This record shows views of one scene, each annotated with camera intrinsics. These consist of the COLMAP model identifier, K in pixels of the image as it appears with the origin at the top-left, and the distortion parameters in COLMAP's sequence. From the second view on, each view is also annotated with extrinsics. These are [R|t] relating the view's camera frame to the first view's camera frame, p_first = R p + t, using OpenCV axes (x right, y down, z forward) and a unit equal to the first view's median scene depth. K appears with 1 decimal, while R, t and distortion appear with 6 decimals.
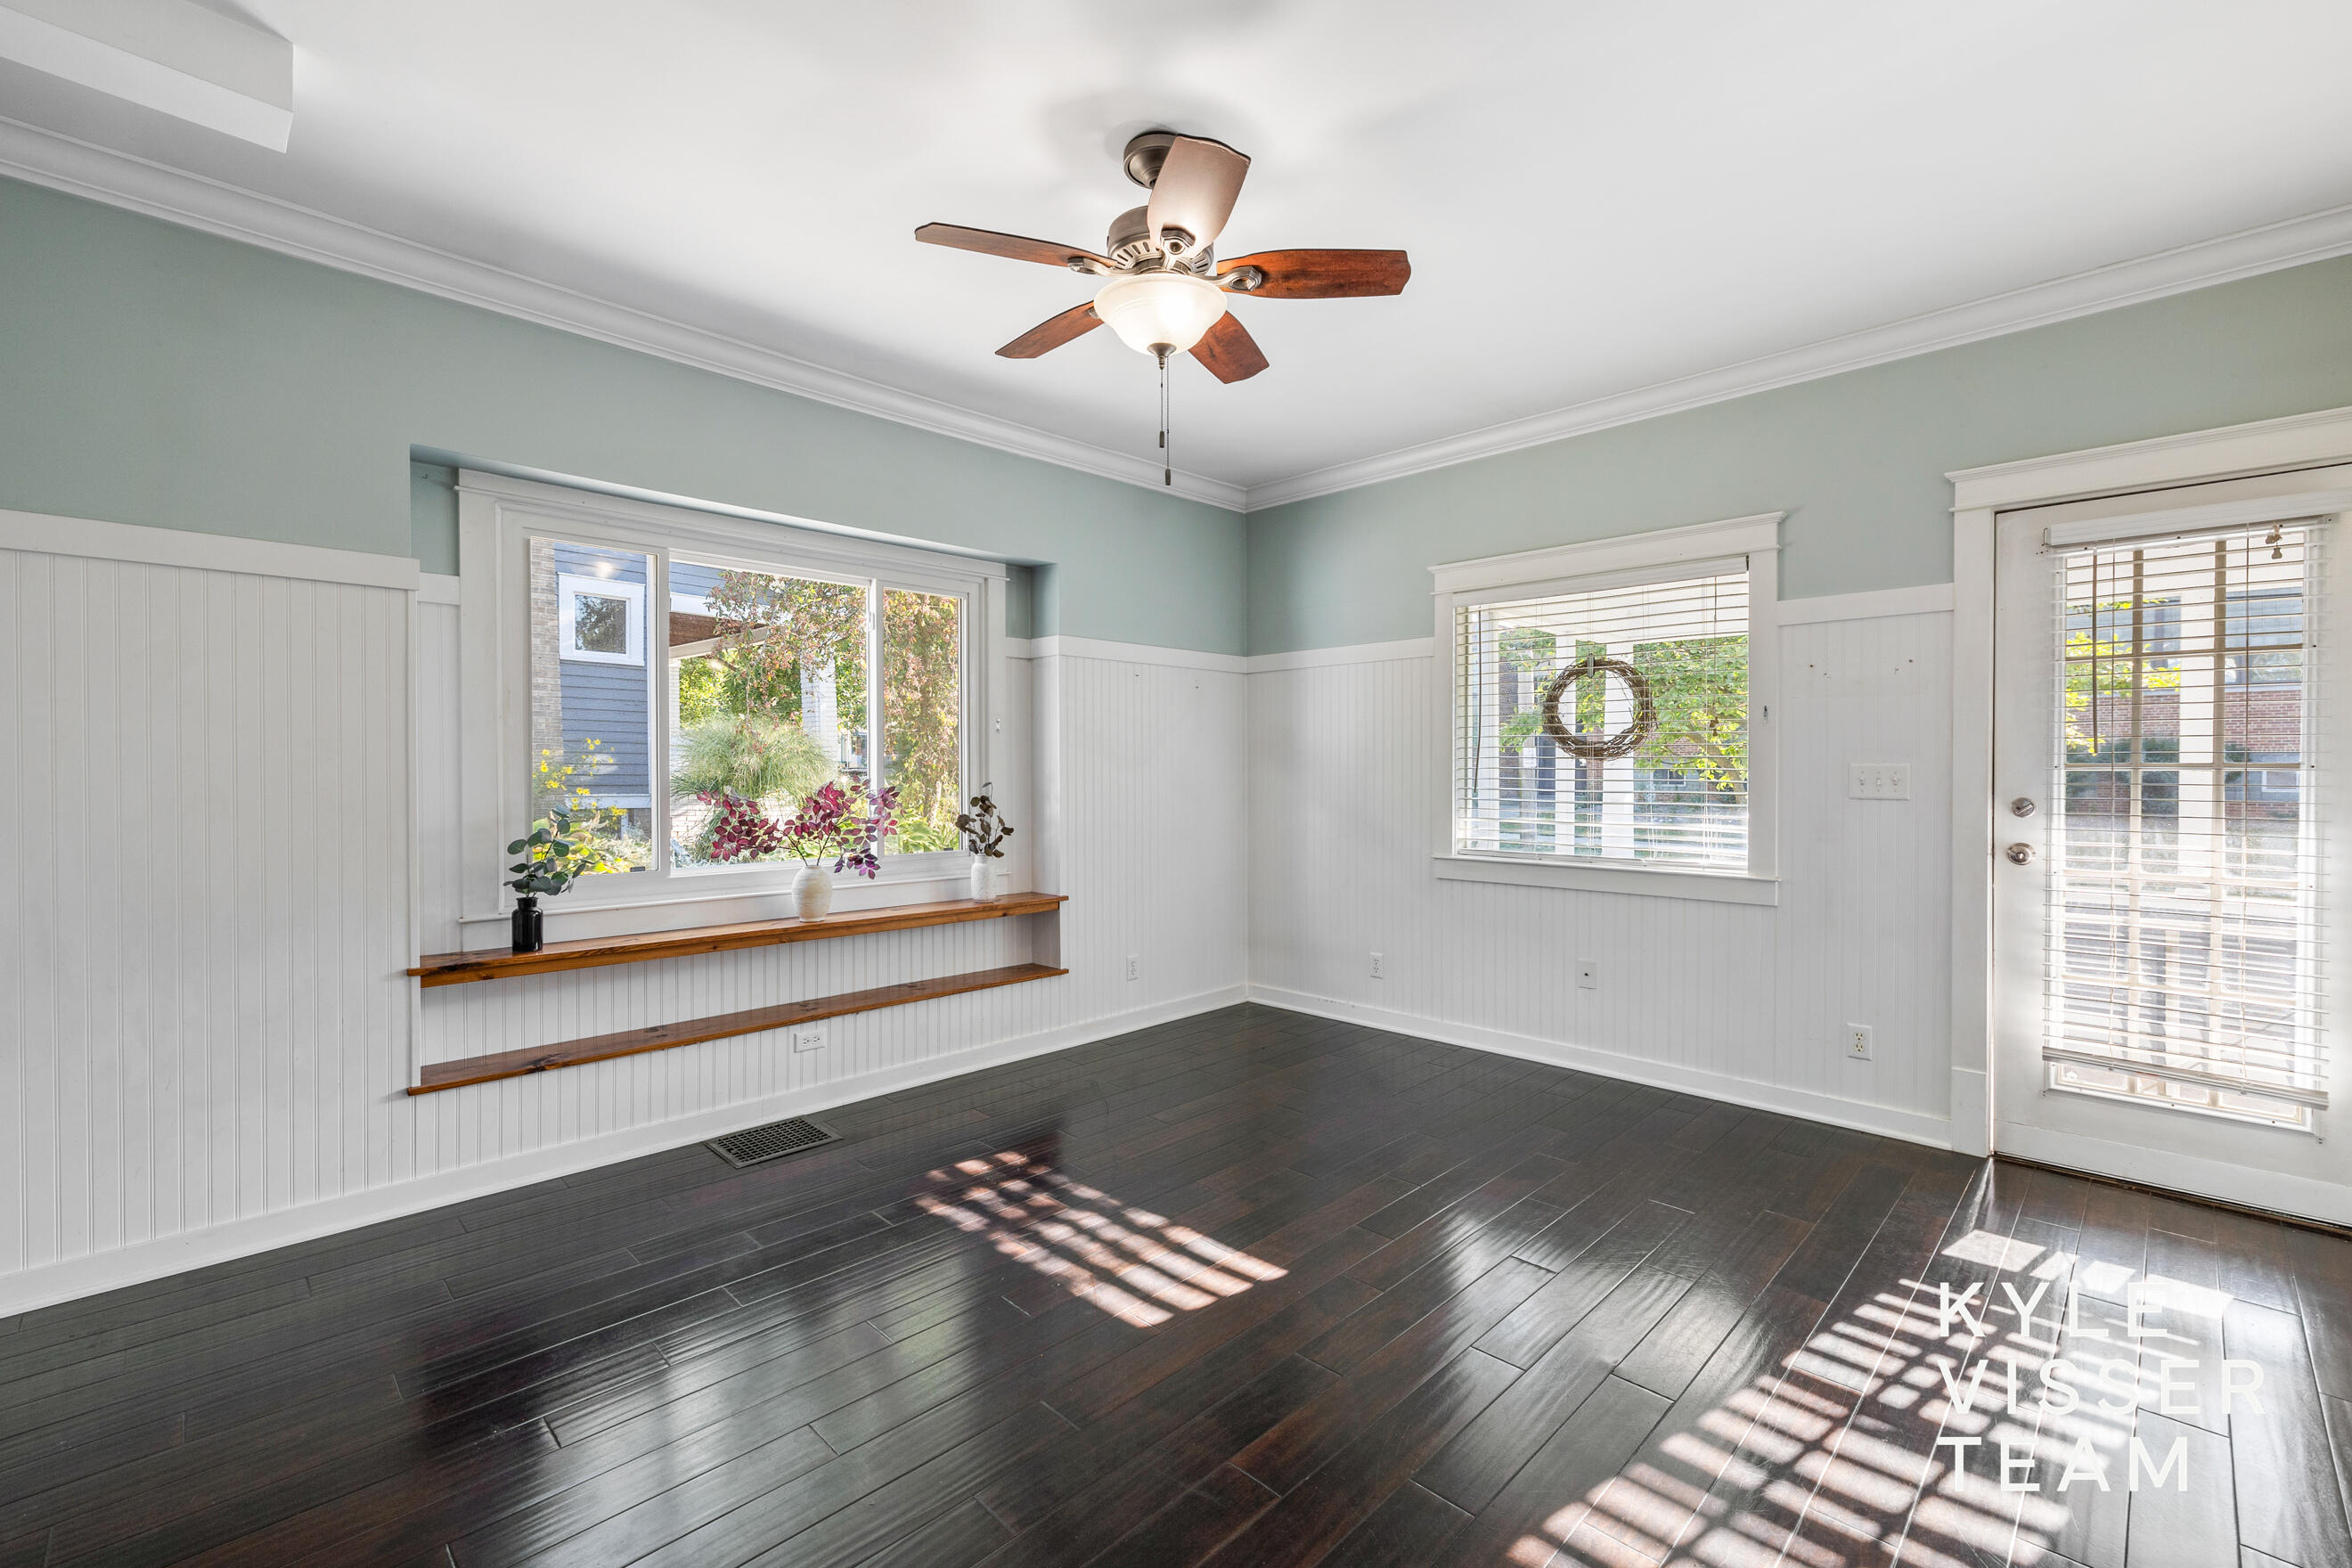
lens RADIAL K [[1010.7, 0, 1176.0], [0, 1010.7, 784.0], [0, 0, 1]] dist [-0.009362, 0.000009]
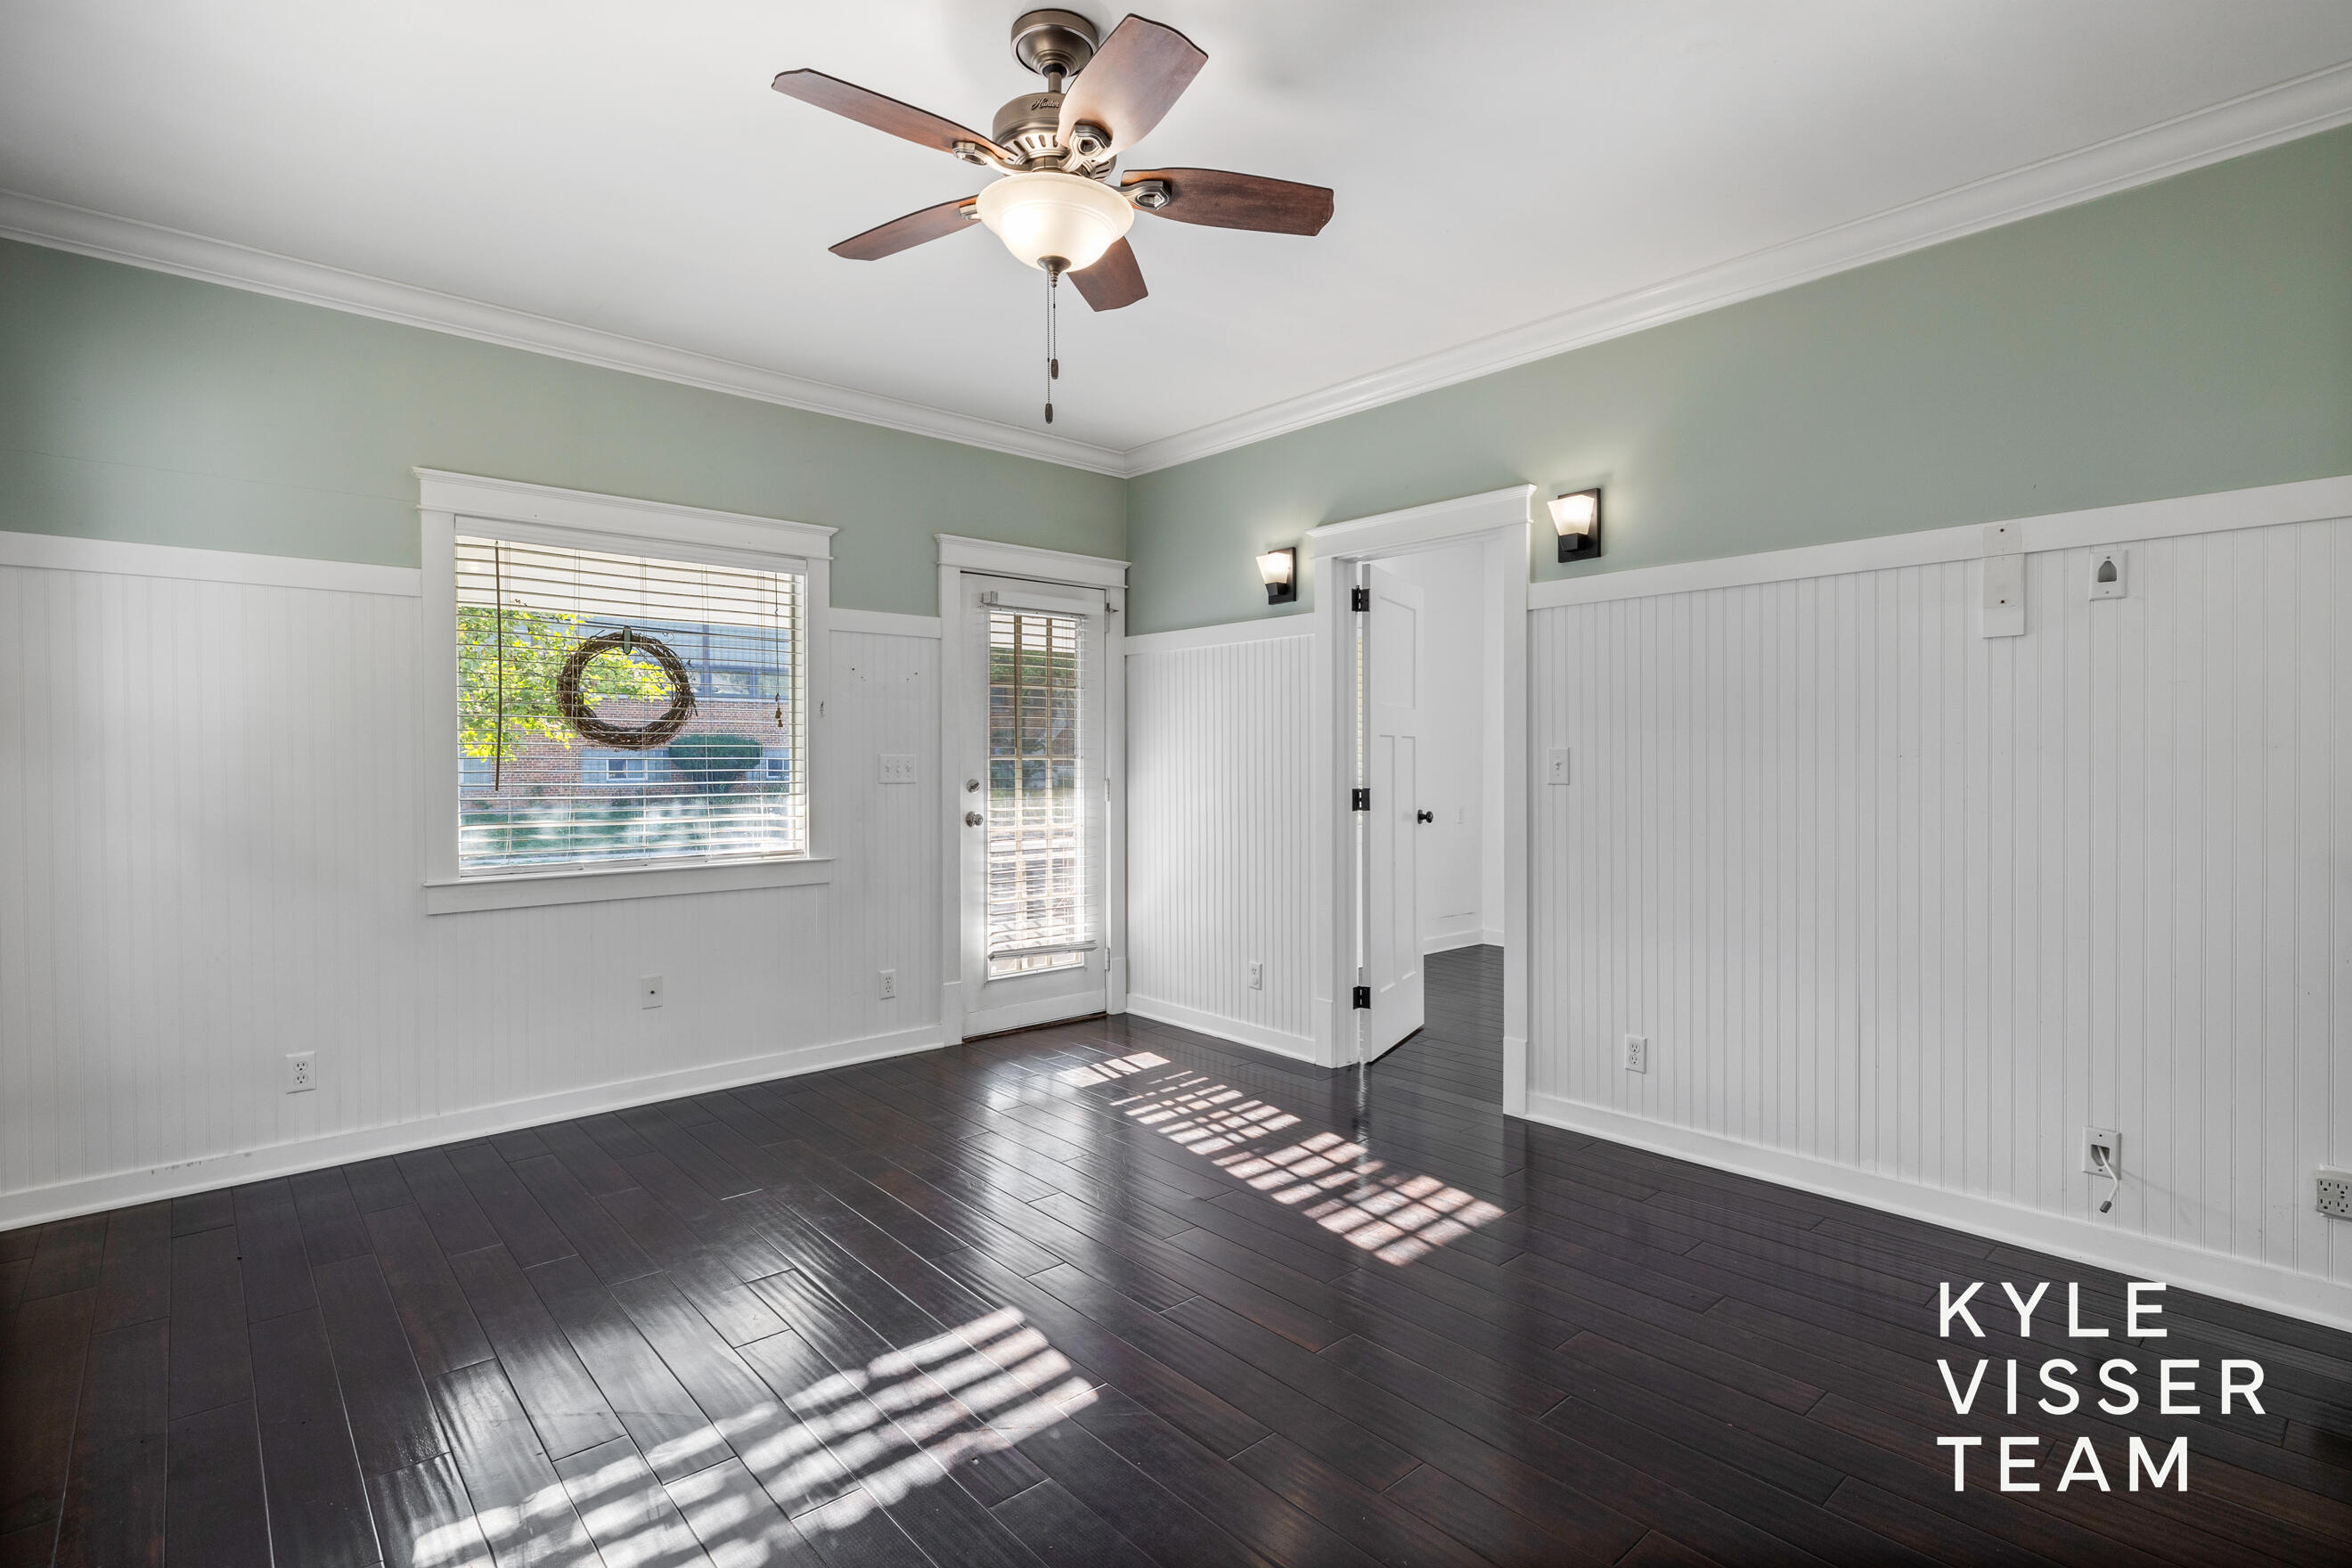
lens RADIAL K [[1118.1, 0, 1191.6], [0, 1118.1, 787.9], [0, 0, 1]] dist [-0.001426, -0.000384]
pose [[0.046632, -0.024957, 0.998600, -0.684400], [0.017921, 0.999548, 0.024143, -0.006197], [-0.998751, 0.016770, 0.047058, 0.603889]]
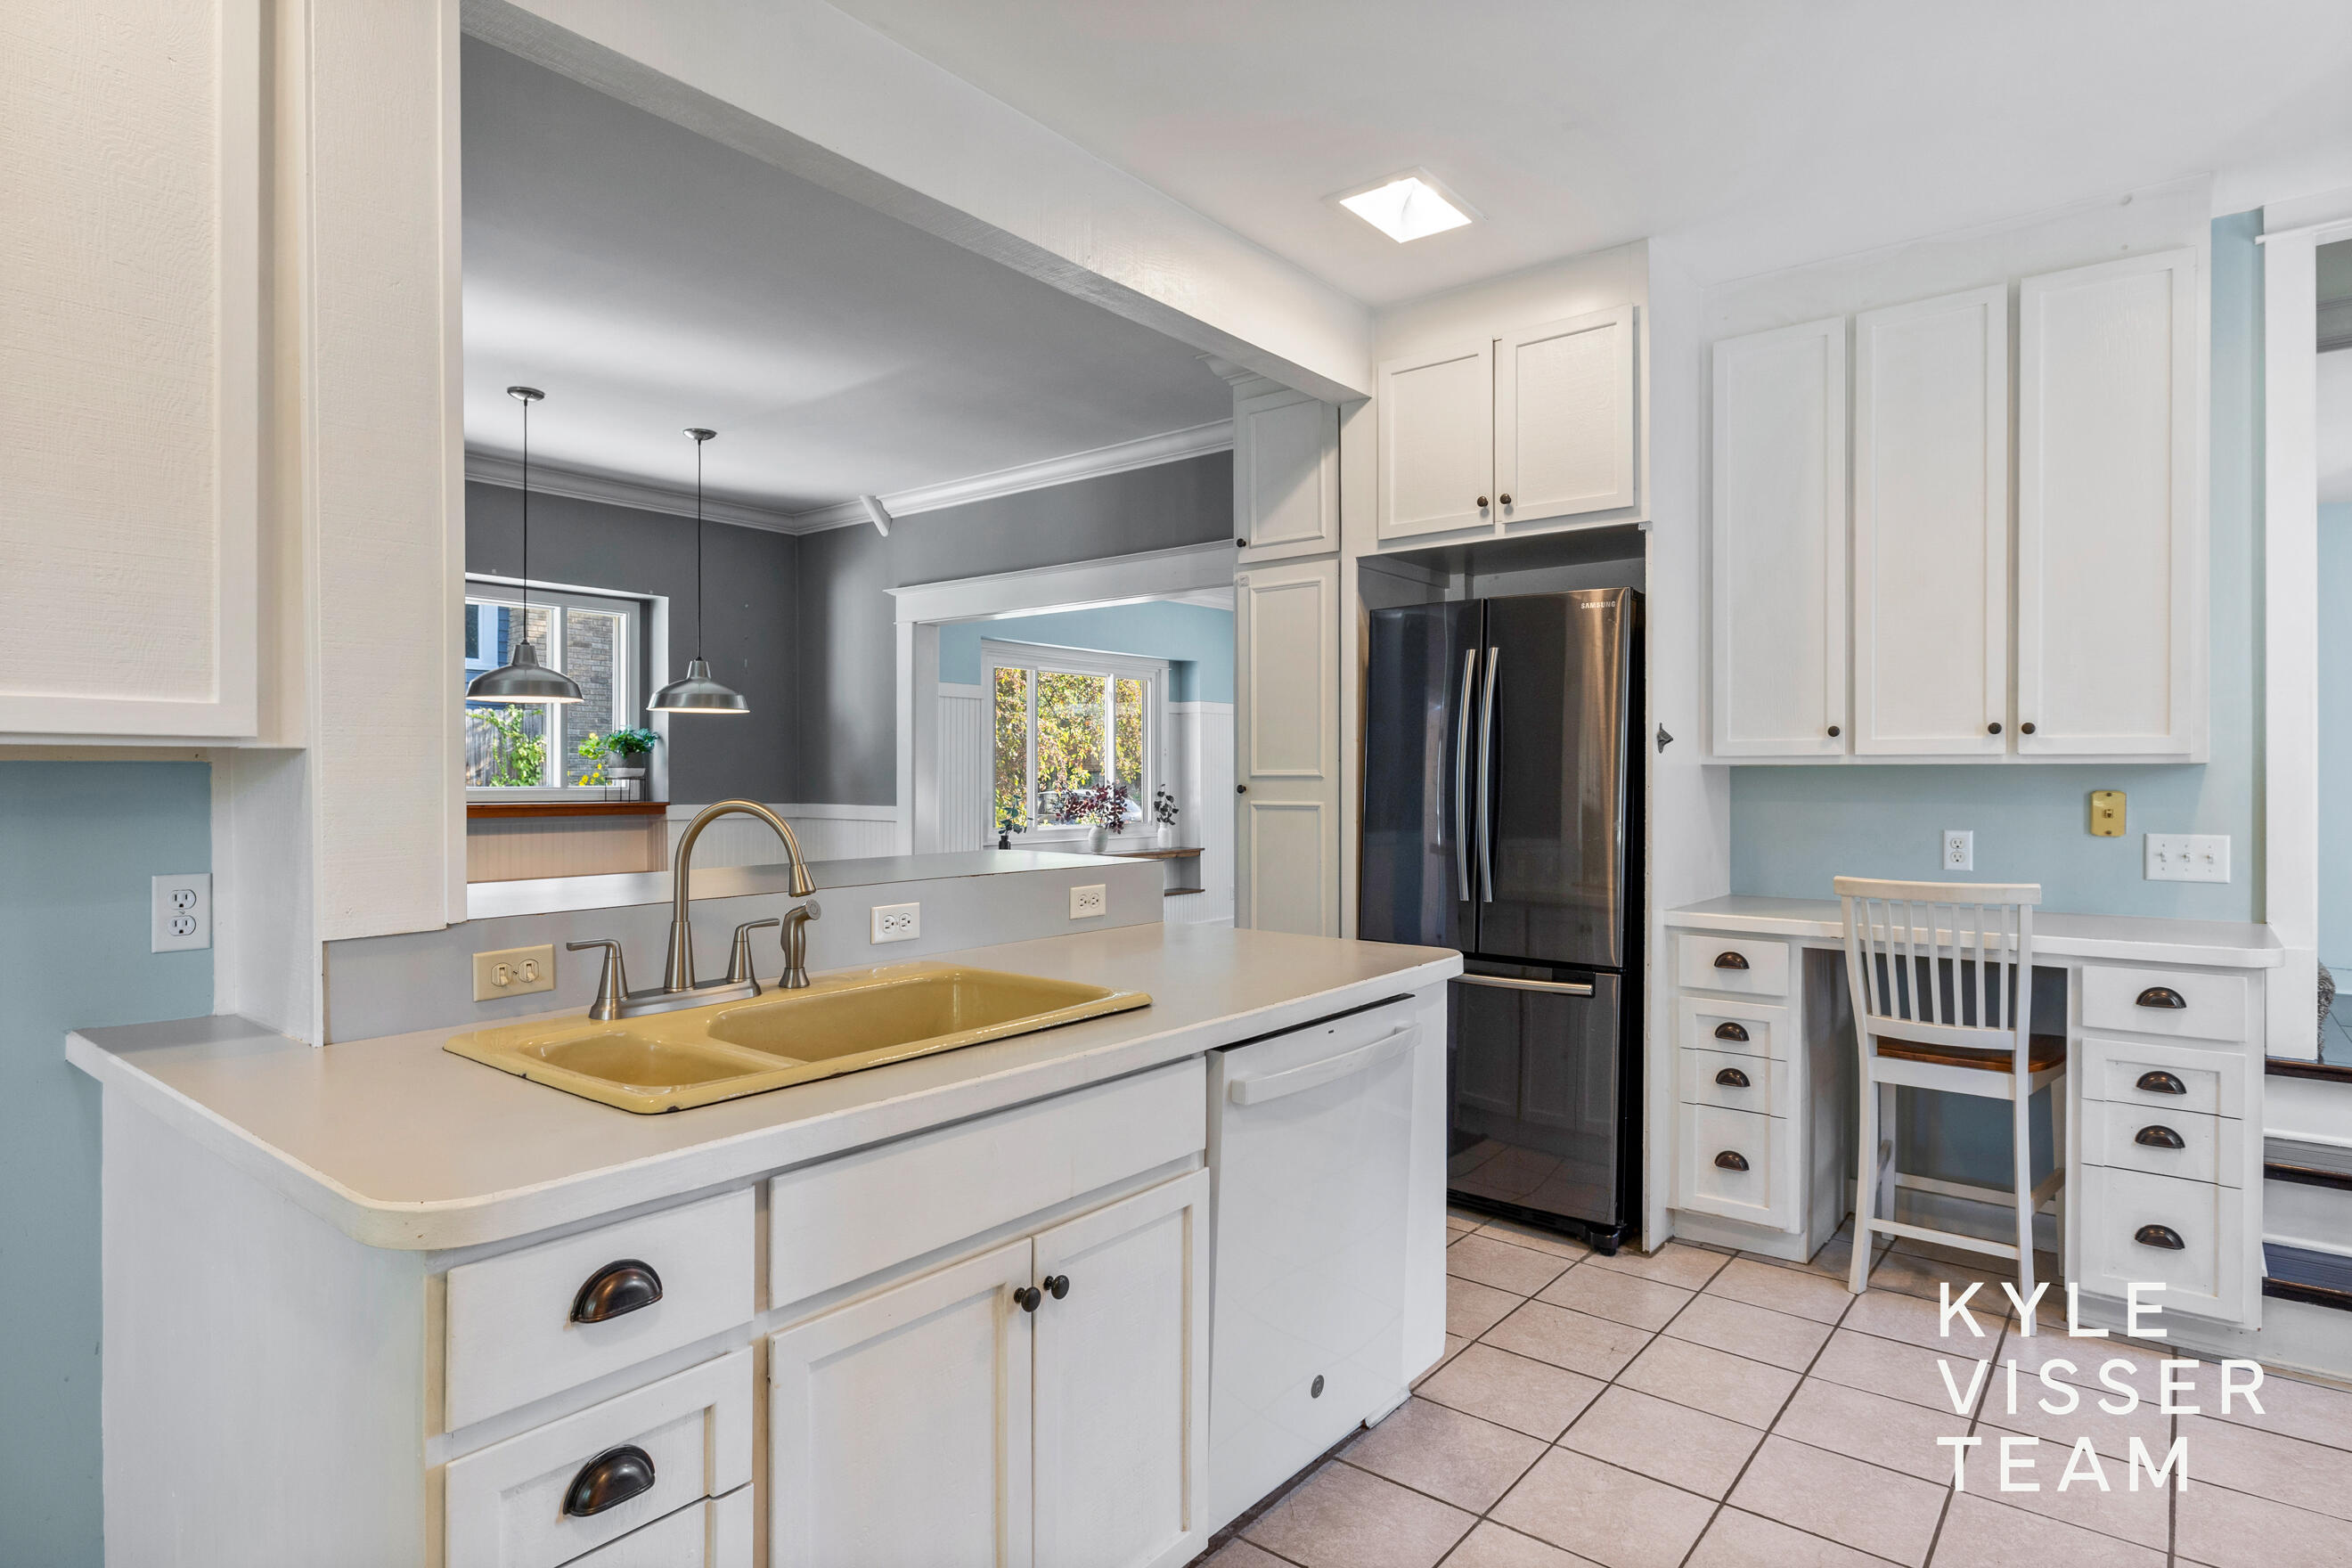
lens RADIAL K [[1279.0, 0, 1168.7], [0, 1279.0, 776.5], [0, 0, 1]] dist [0.007487, 0.000181]
pose [[0.995198, 0.002827, 0.097845, -0.536186], [-0.001486, 0.999904, -0.013774, 0.022505], [-0.097875, 0.013563, 0.995106, -1.704150]]
